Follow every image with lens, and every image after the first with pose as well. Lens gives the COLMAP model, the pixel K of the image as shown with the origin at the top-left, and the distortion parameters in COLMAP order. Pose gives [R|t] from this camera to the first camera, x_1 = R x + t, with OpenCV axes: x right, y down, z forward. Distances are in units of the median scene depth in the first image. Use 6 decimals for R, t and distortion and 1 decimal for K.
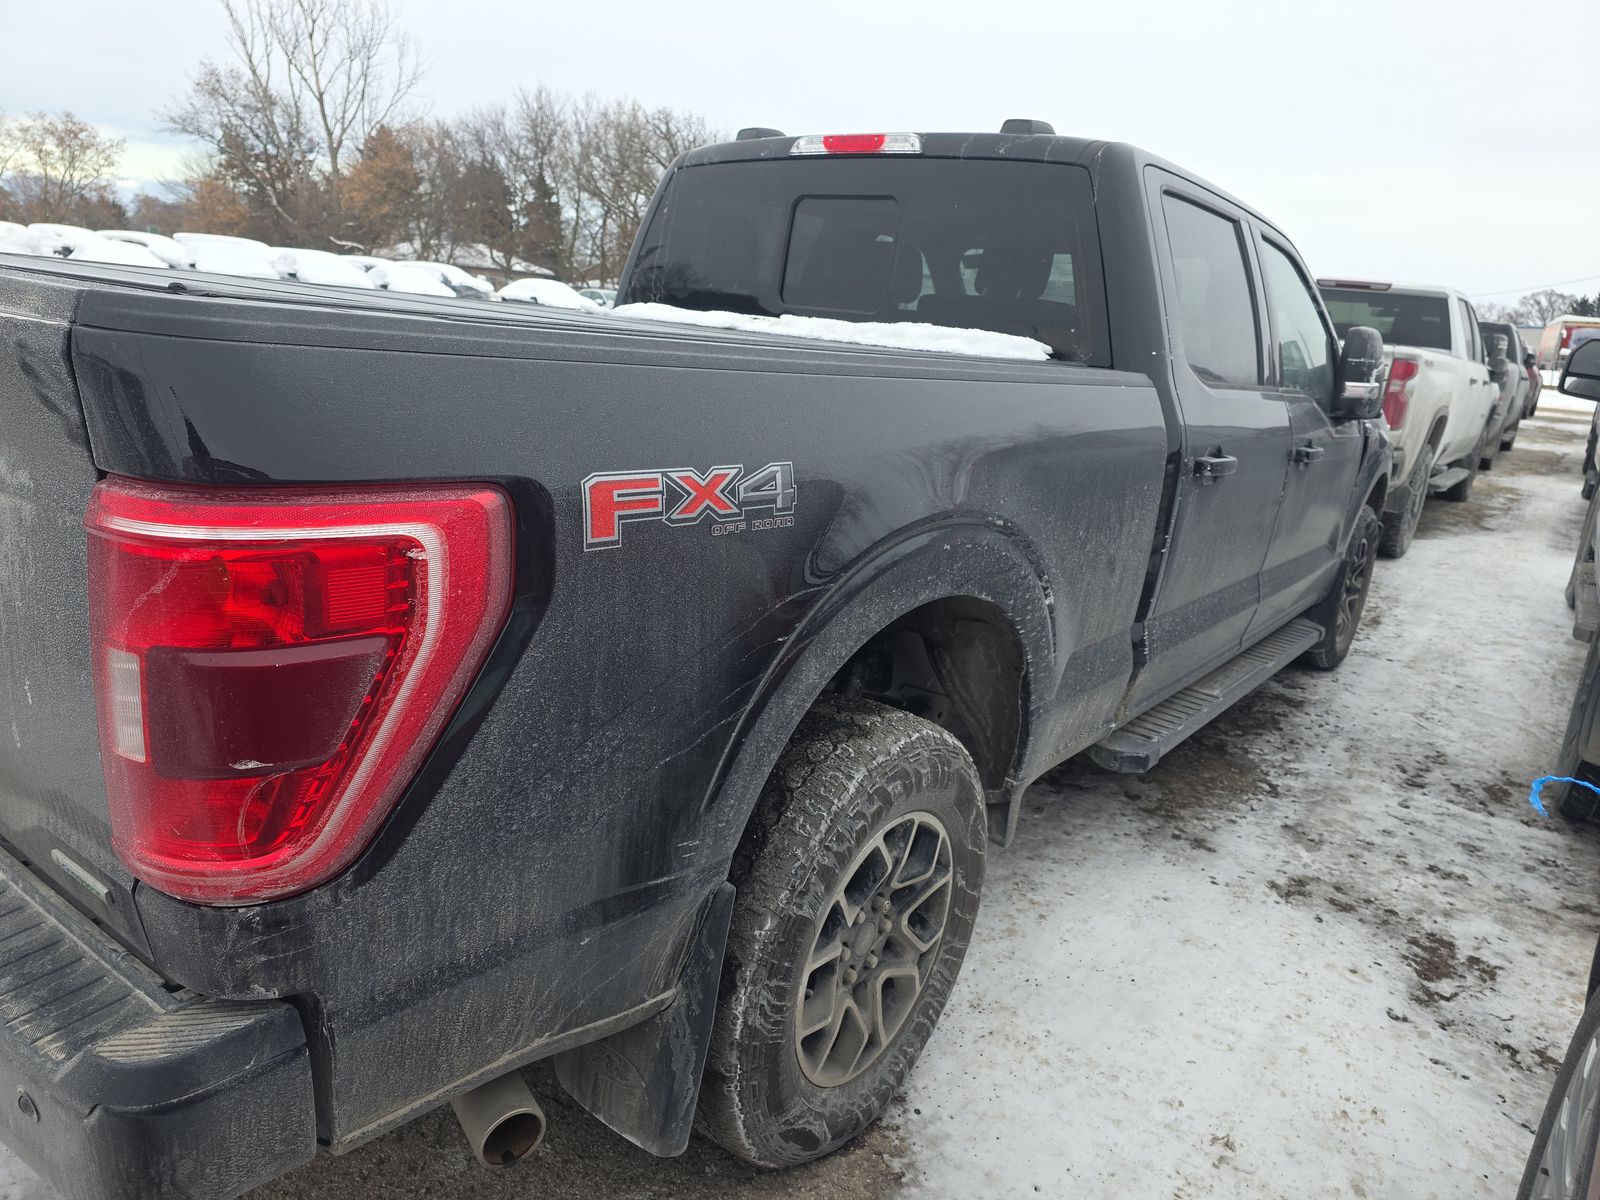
lens RADIAL K [[1135.3, 0, 802.8], [0, 1135.3, 605.2], [0, 0, 1]] dist [-0.003505, -0.000627]
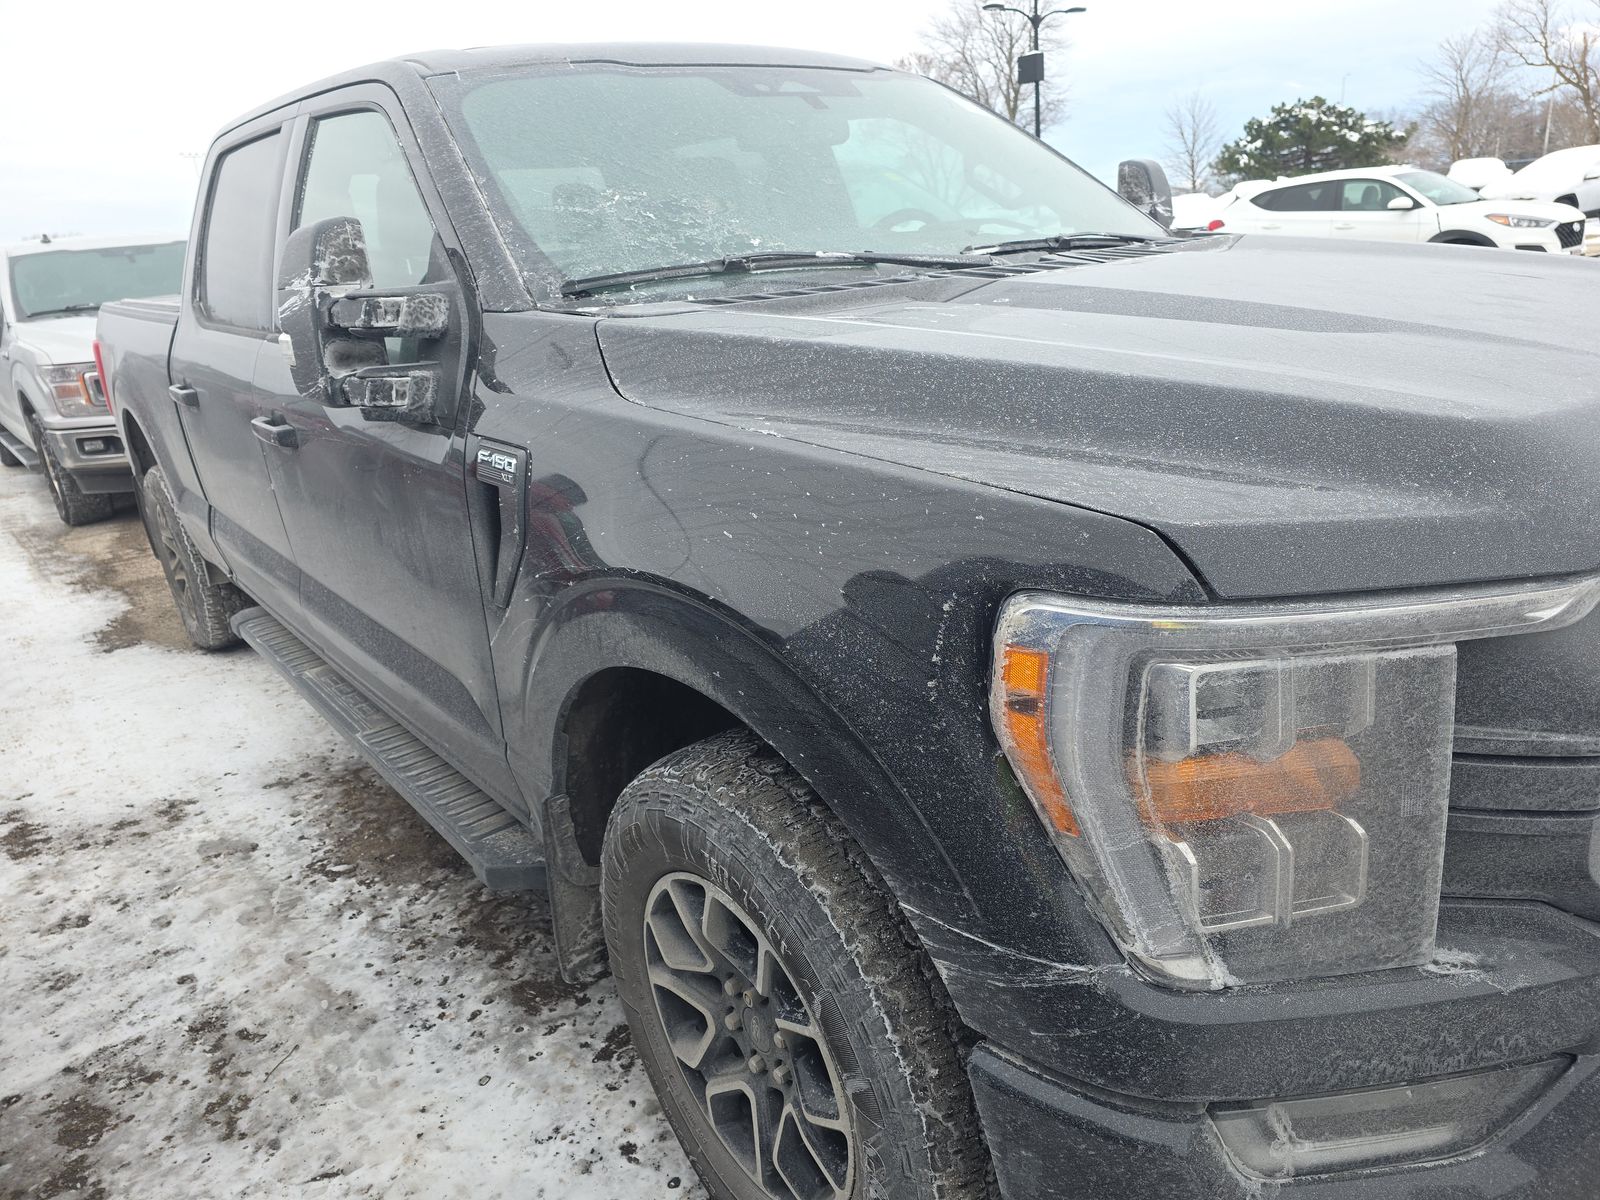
lens RADIAL K [[1135.3, 0, 803.2], [0, 1135.3, 594.2], [0, 0, 1]] dist [-0.003505, -0.000627]
pose [[-0.280404, 0.242997, -0.928615, 1.064997], [-0.177150, 0.937707, 0.298869, -0.317204], [0.943393, 0.248309, -0.219890, 1.540379]]
